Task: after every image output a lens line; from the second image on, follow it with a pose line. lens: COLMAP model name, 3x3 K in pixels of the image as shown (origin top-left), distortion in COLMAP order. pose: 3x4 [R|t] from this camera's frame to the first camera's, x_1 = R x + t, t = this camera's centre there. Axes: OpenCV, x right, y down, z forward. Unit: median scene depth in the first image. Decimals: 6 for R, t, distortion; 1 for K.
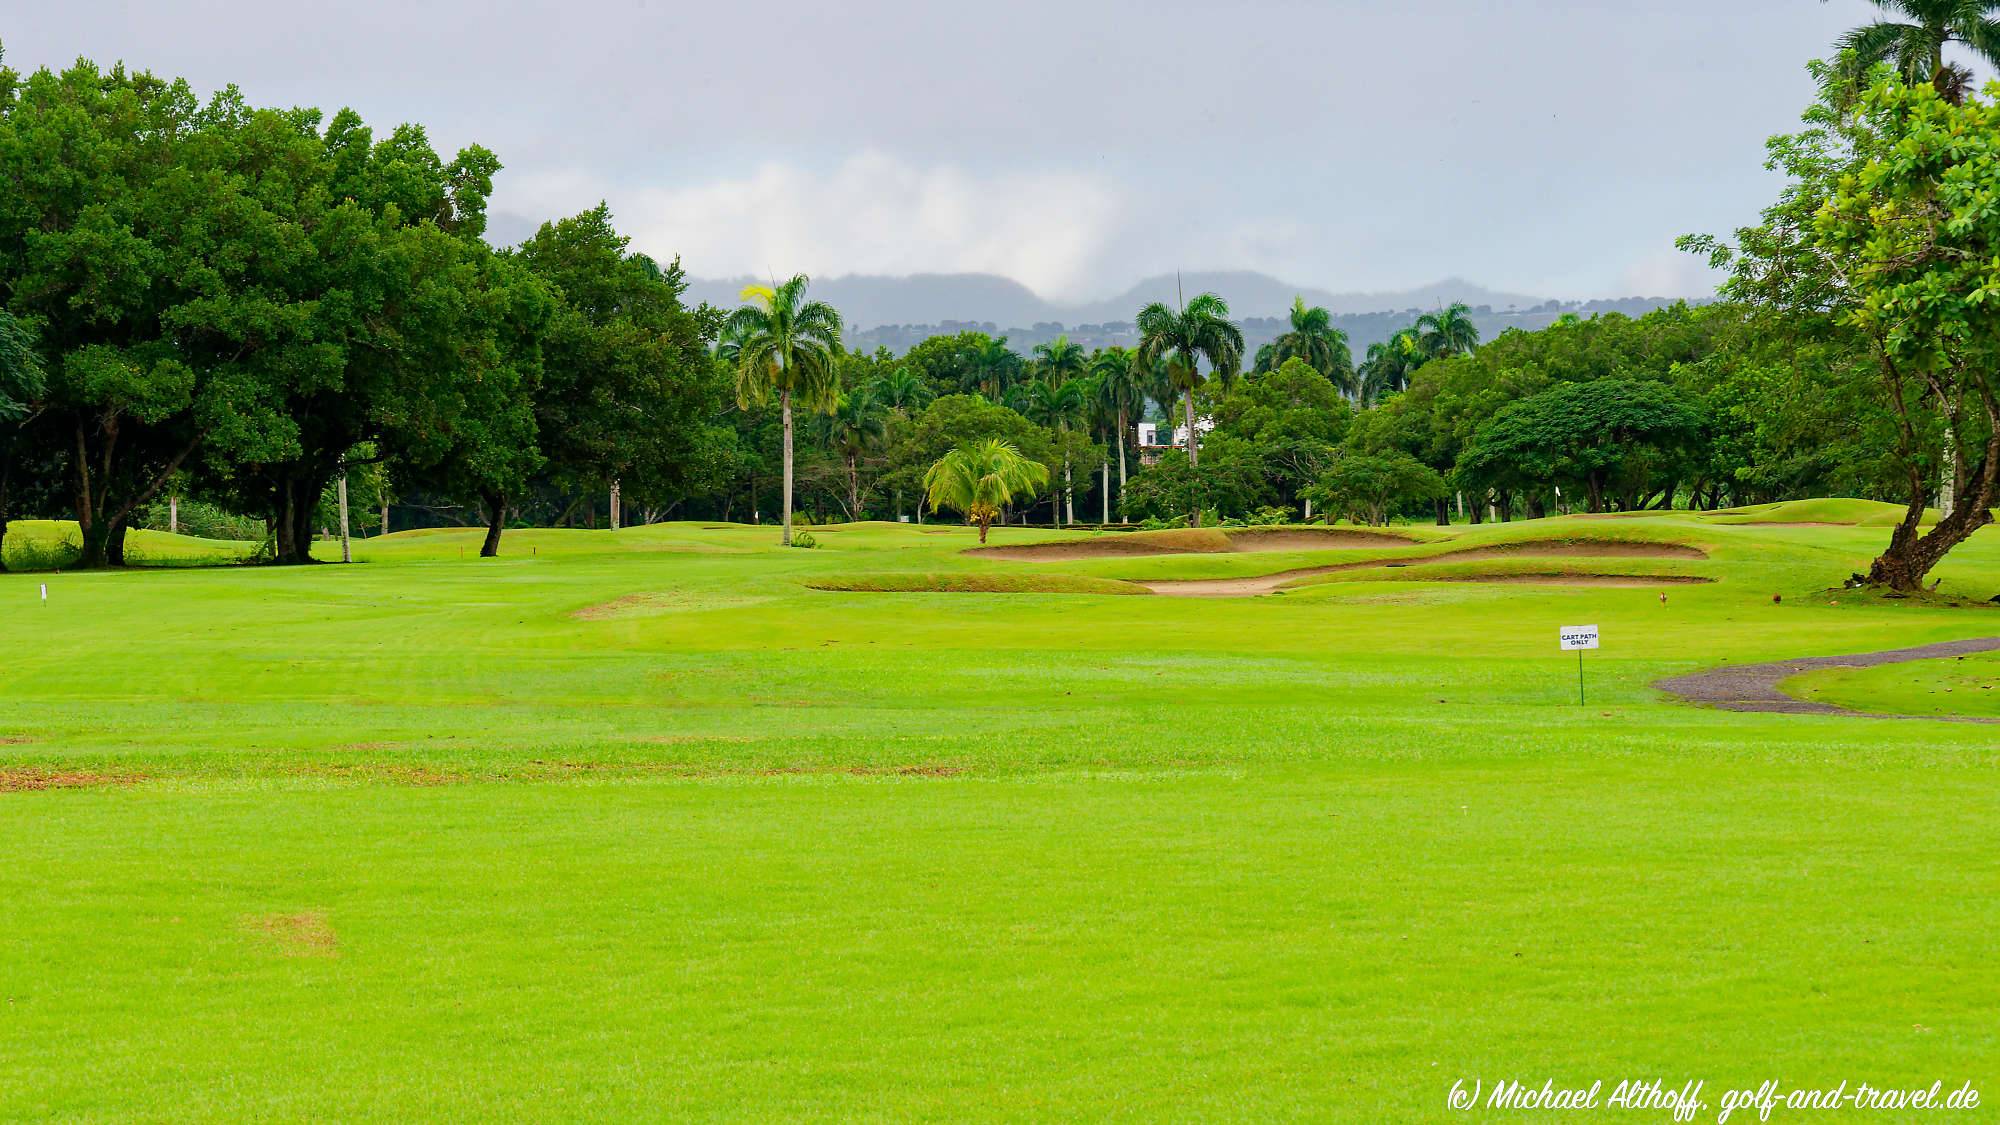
lens RADIAL K [[5861.8, 0, 995.5], [0, 5861.8, 559.0], [0, 0, 1]] dist [0.173389, 0.000000]
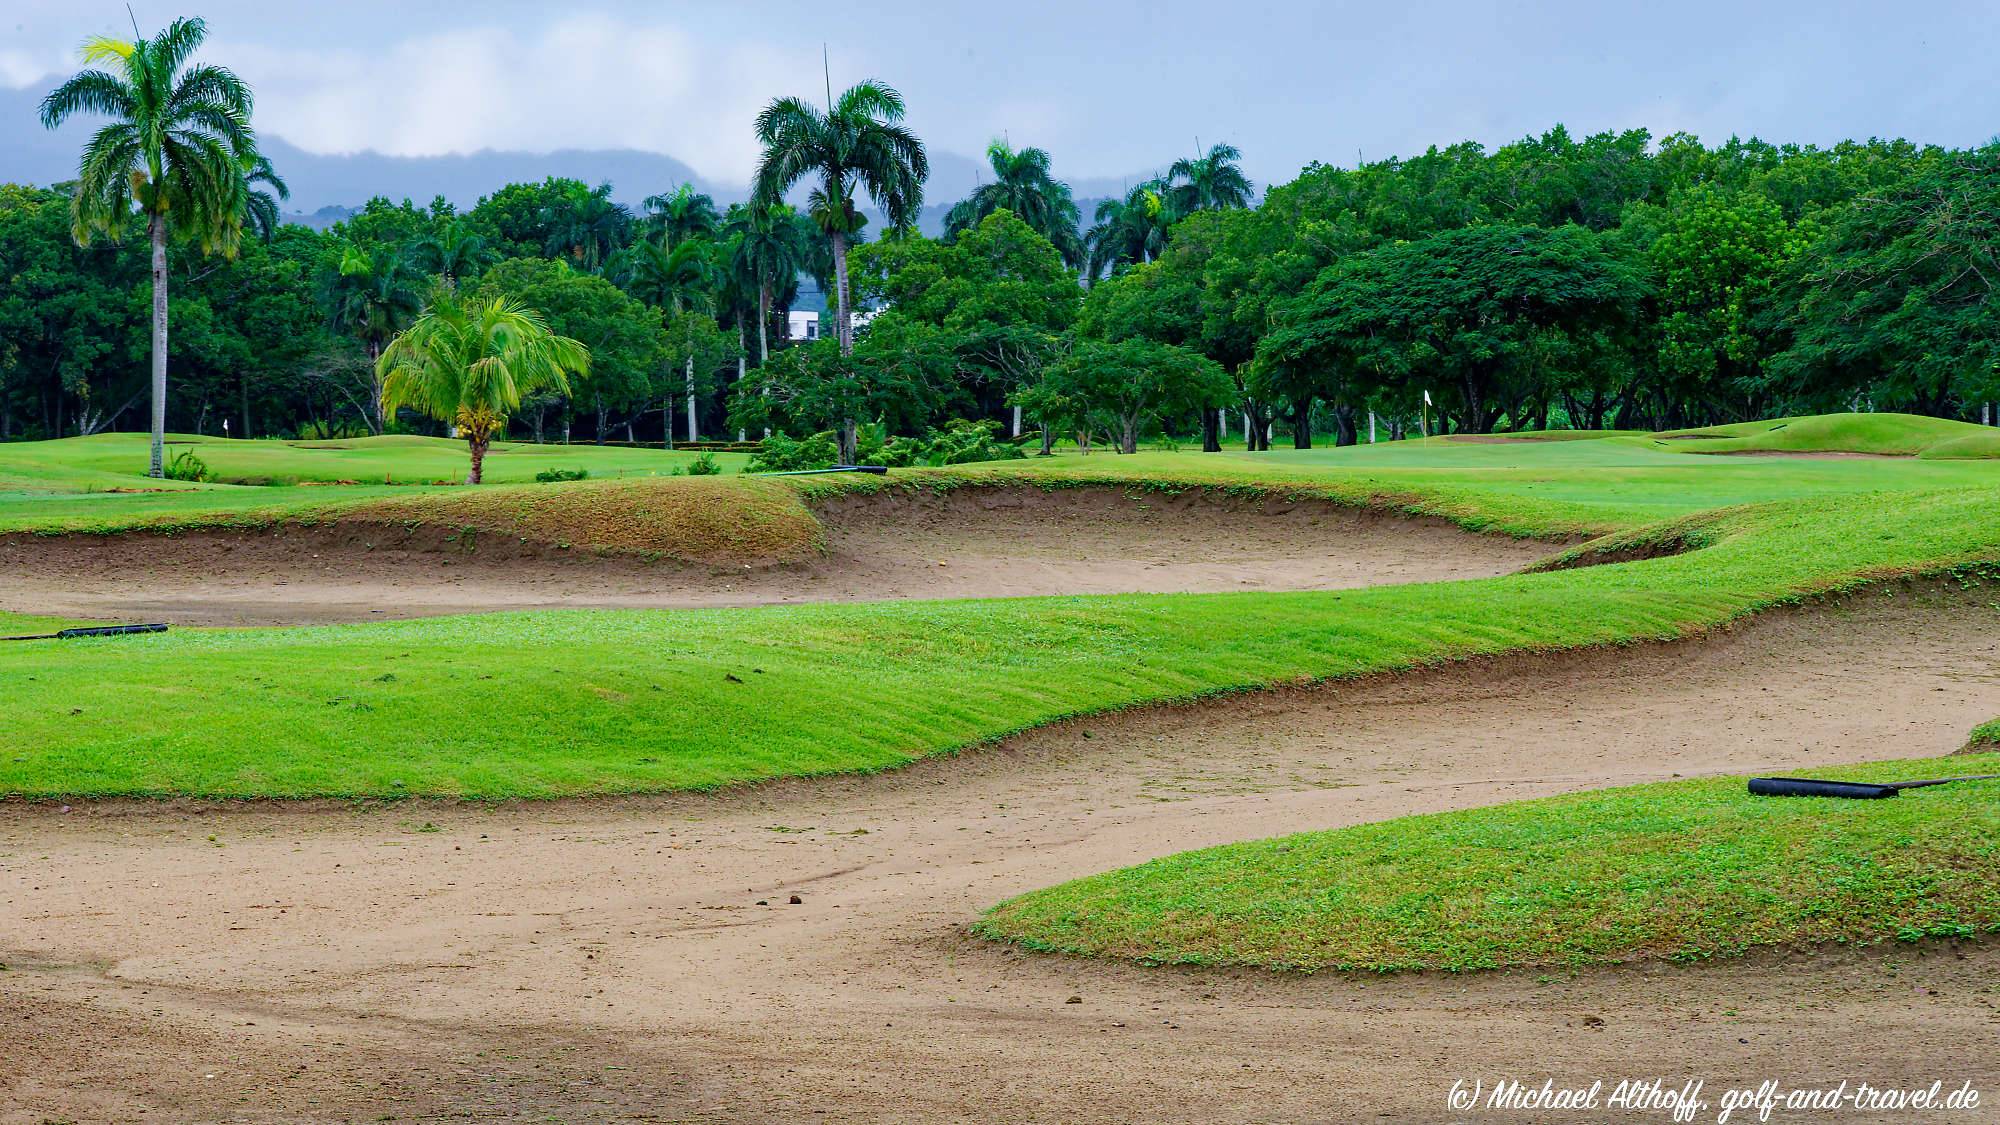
lens RADIAL K [[6742.2, 0, 998.0], [0, 6742.2, 564.7], [0, 0, 1]] dist [0.218836, 0.000000]
pose [[0.998618, 0.008524, 0.051858, 0.010120], [-0.009169, 0.999883, 0.012212, -0.001646], [-0.051748, -0.012671, 0.998580, 0.216784]]
